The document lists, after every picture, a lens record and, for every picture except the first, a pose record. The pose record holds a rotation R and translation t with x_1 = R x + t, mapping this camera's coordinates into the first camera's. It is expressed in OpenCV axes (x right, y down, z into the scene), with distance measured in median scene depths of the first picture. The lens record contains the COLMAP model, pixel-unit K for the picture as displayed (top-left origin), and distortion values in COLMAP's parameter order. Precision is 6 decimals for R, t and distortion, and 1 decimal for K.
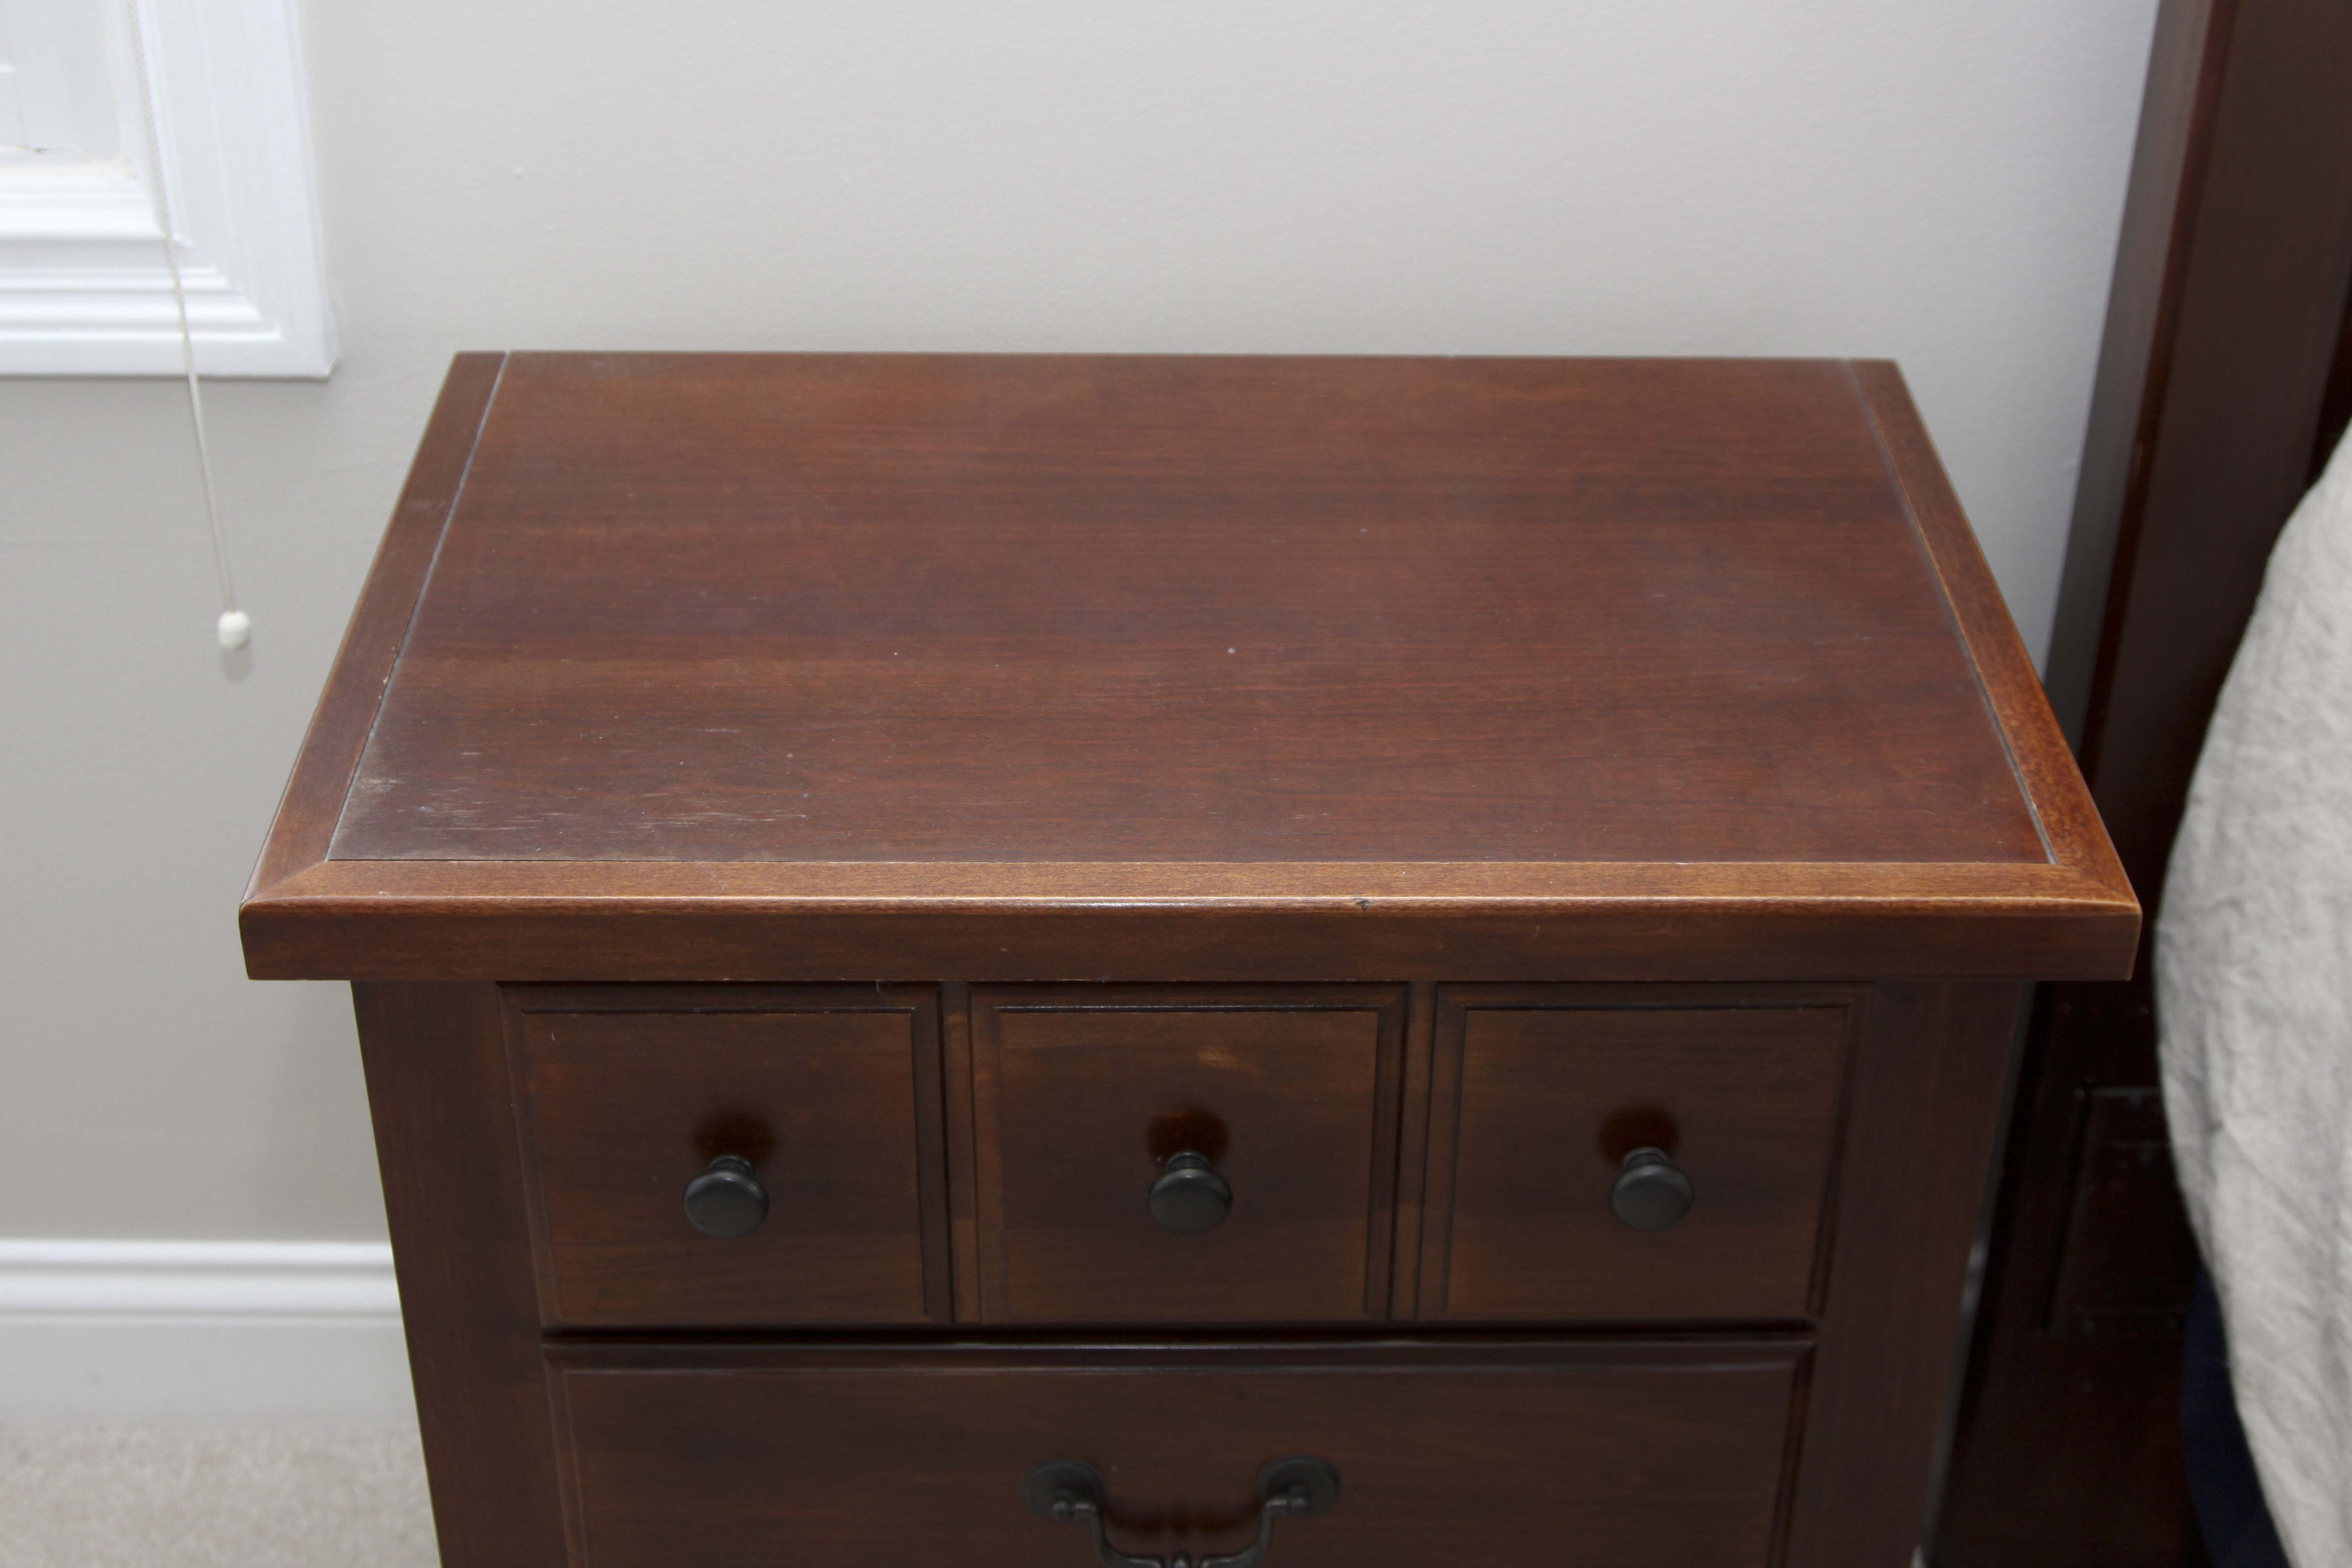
lens RADIAL K [[3303.4, 0, 1206.5], [0, 3303.4, 736.4], [0, 0, 1]] dist [-0.030875, 0.000000]
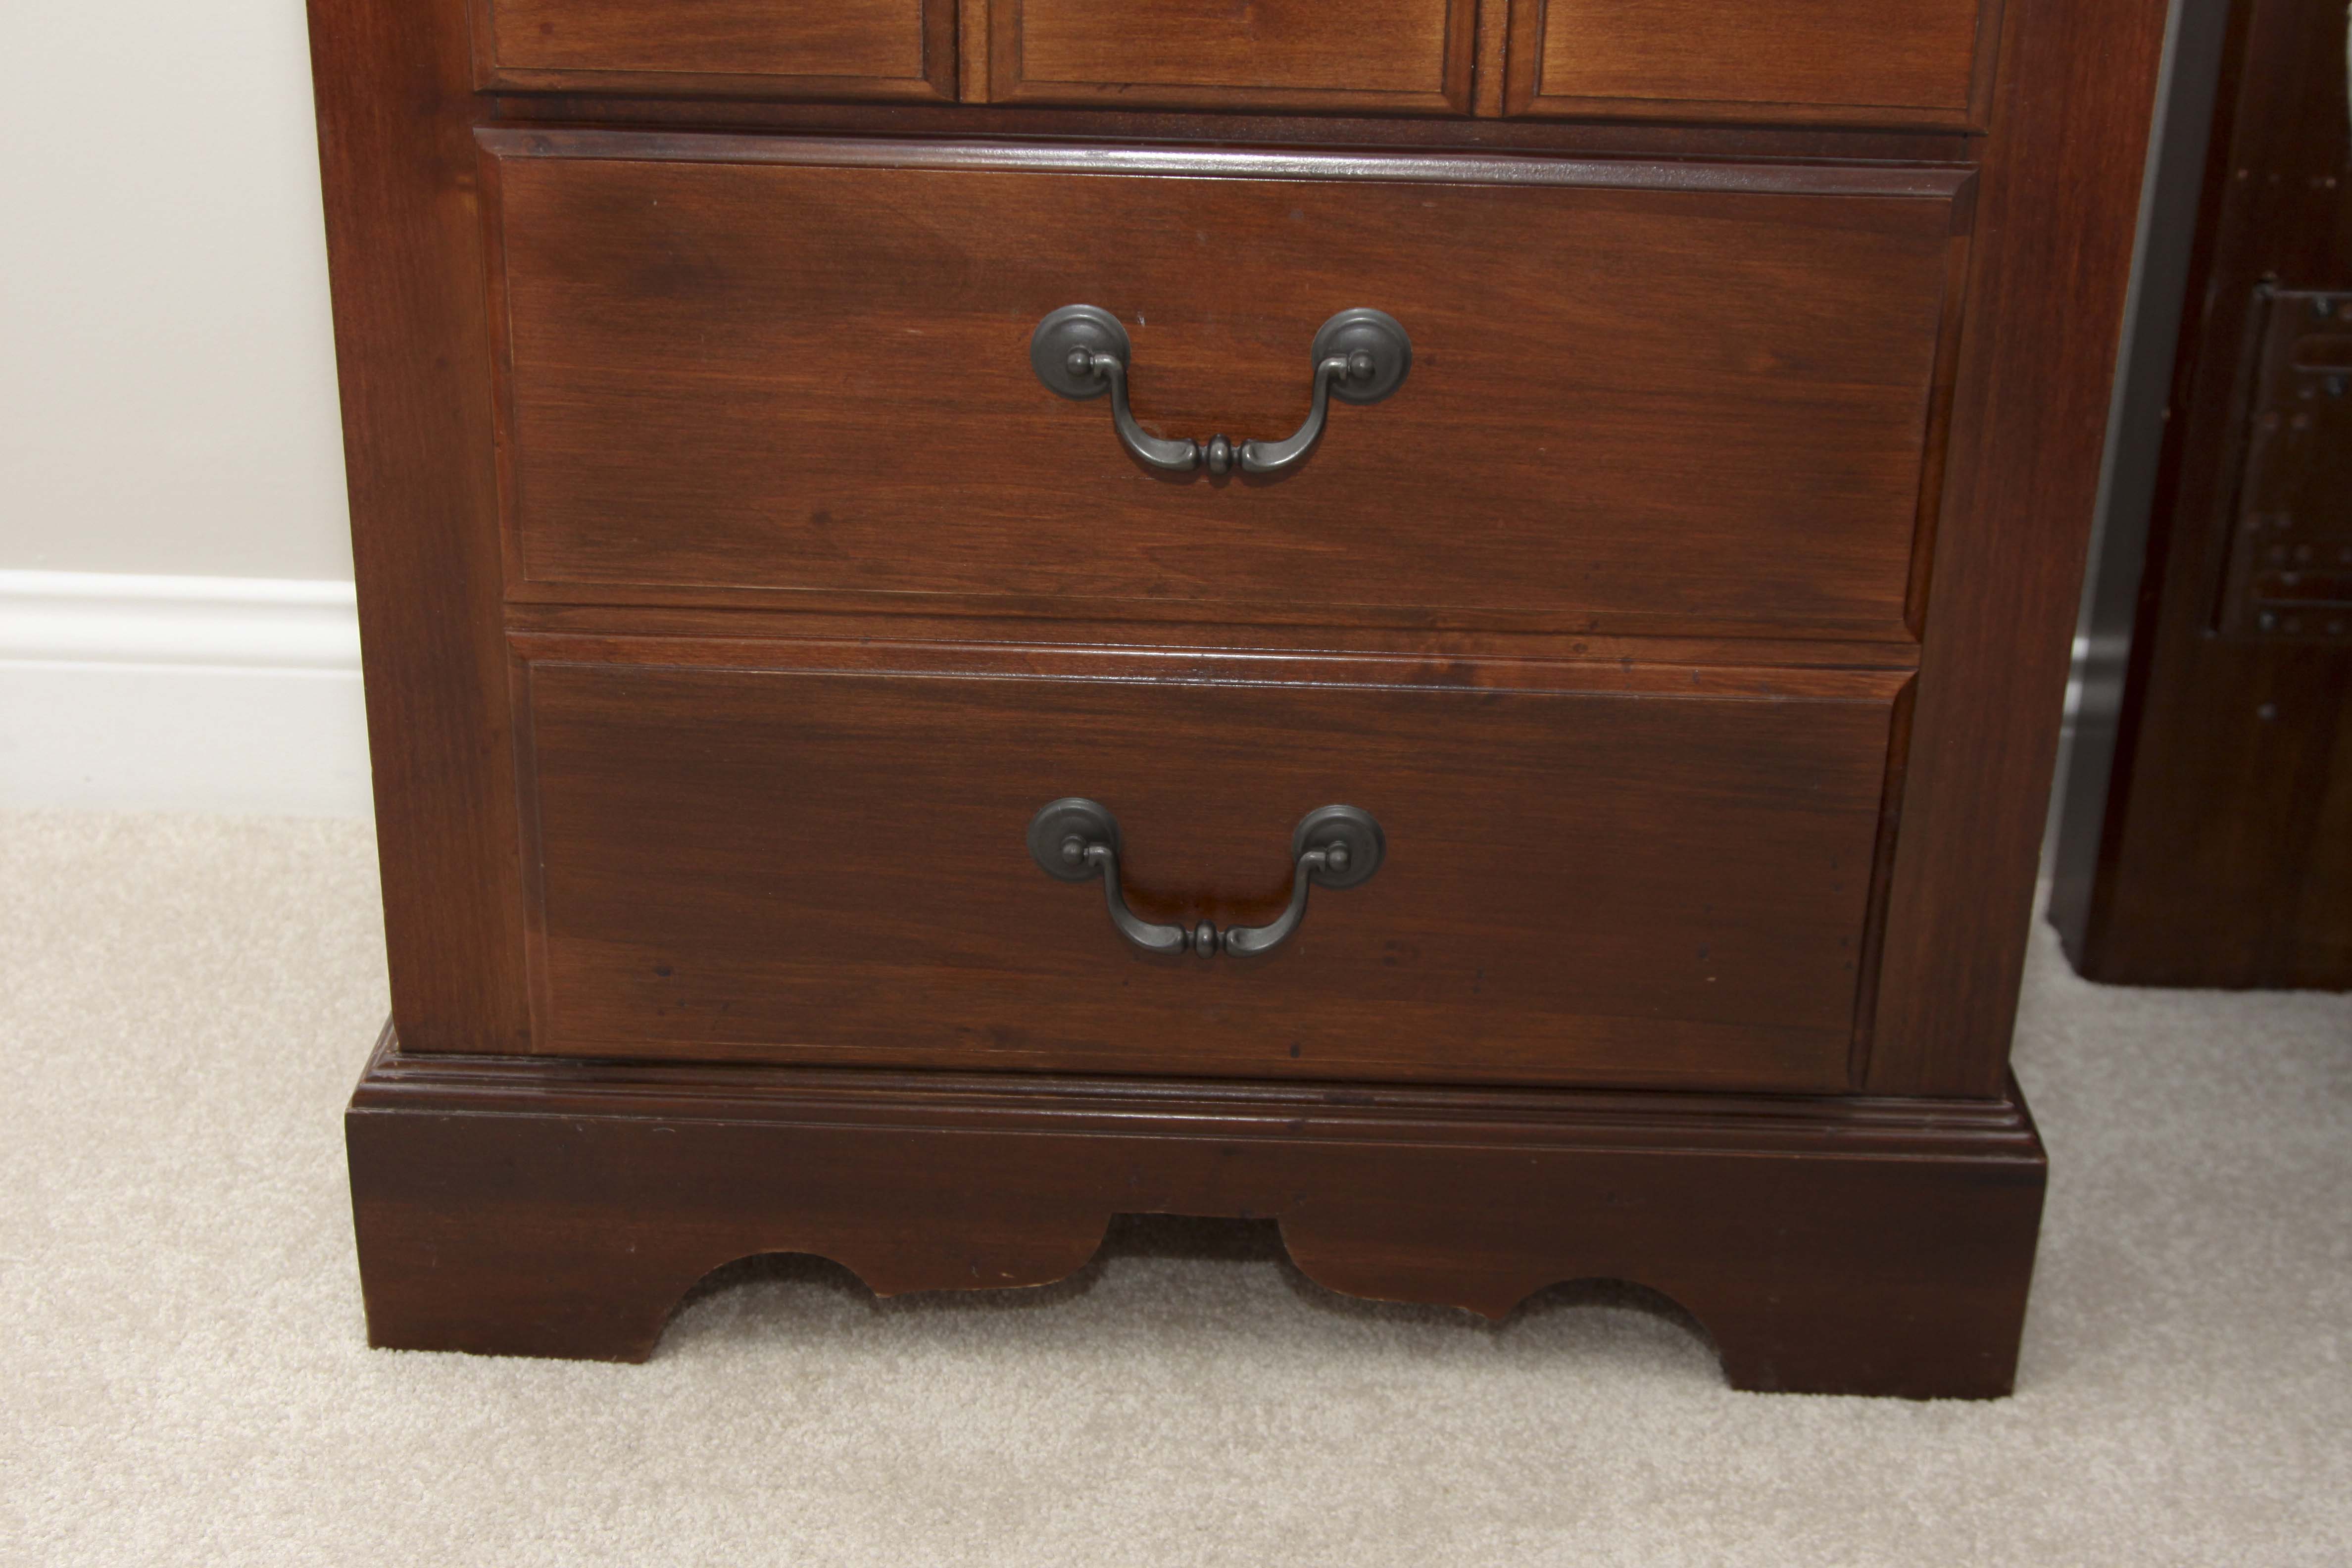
lens RADIAL K [[3303.4, 0, 1203.9], [0, 3303.4, 770.0], [0, 0, 1]] dist [-0.030875, 0.000000]
pose [[0.999424, 0.024632, -0.023363, 0.010800], [-0.027333, 0.991980, -0.123404, 0.459069], [0.020136, 0.123971, 0.992082, 0.184341]]
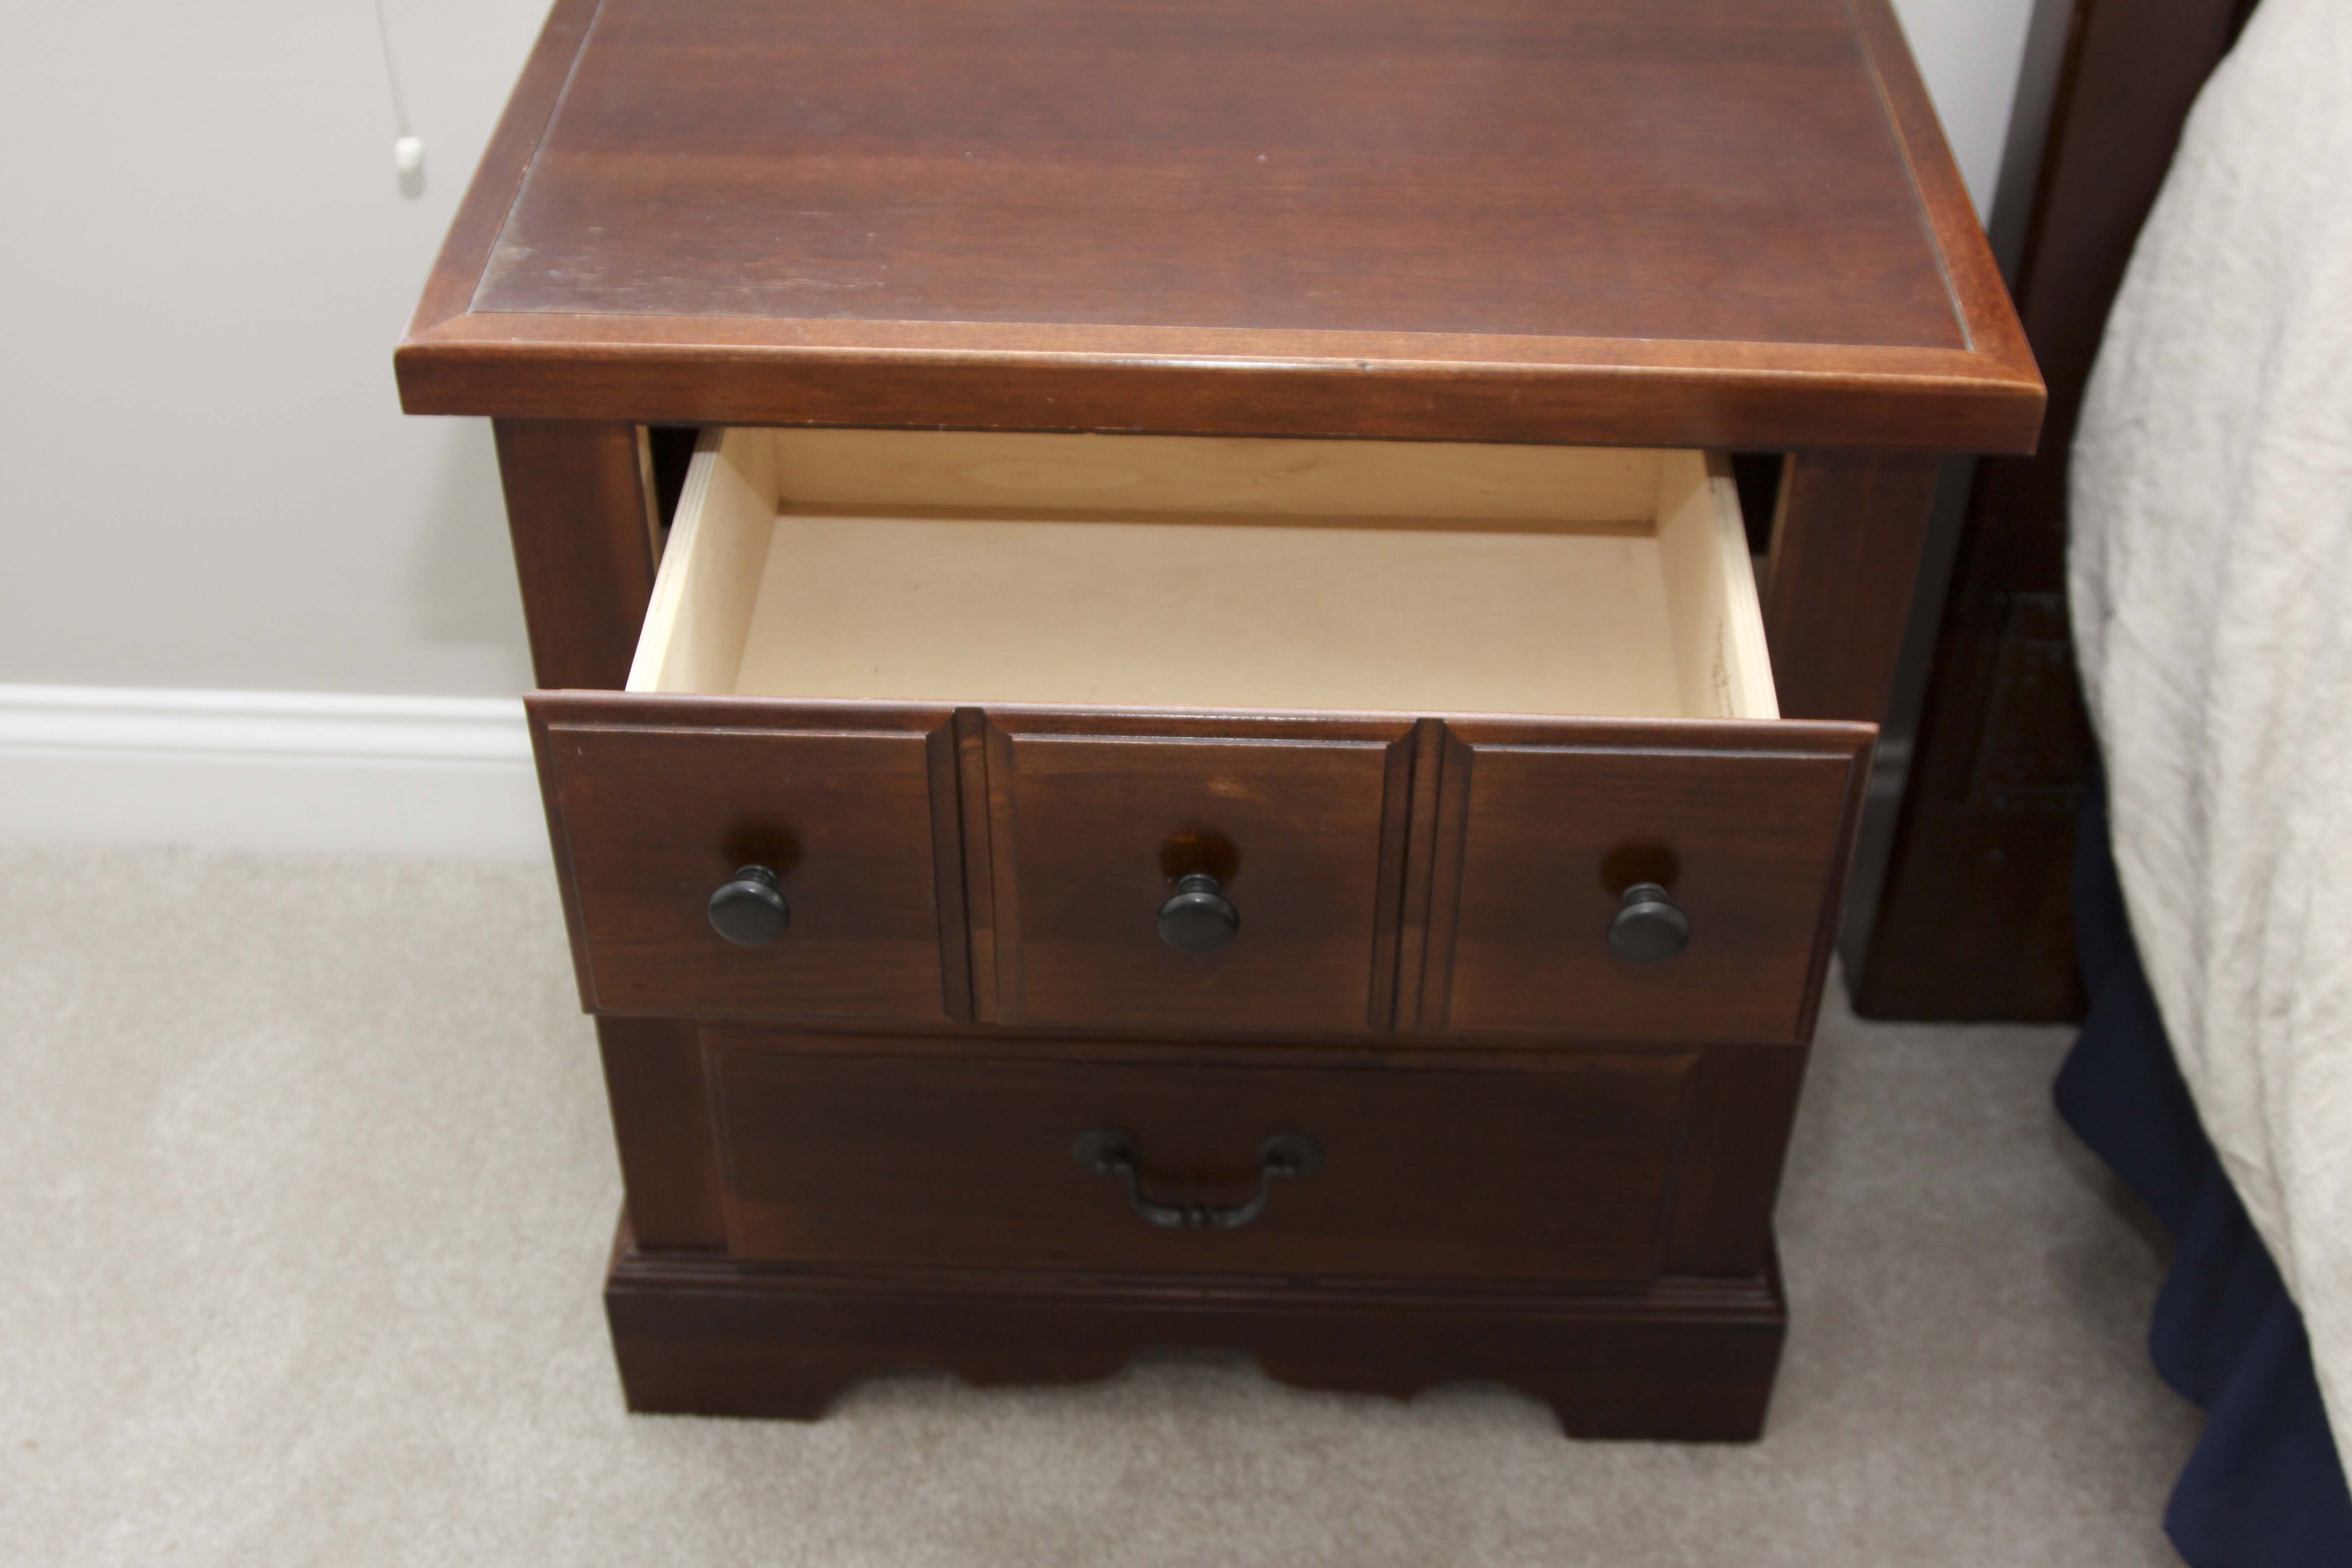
lens RADIAL K [[2825.9, 0, 1214.2], [0, 2825.9, 754.9], [0, 0, 1]] dist [-0.079649, 0.000000]
pose [[0.999264, 0.026232, -0.028006, 0.024194], [-0.022315, 0.990999, 0.131996, 0.051470], [0.031216, -0.131274, 0.990855, 0.011082]]
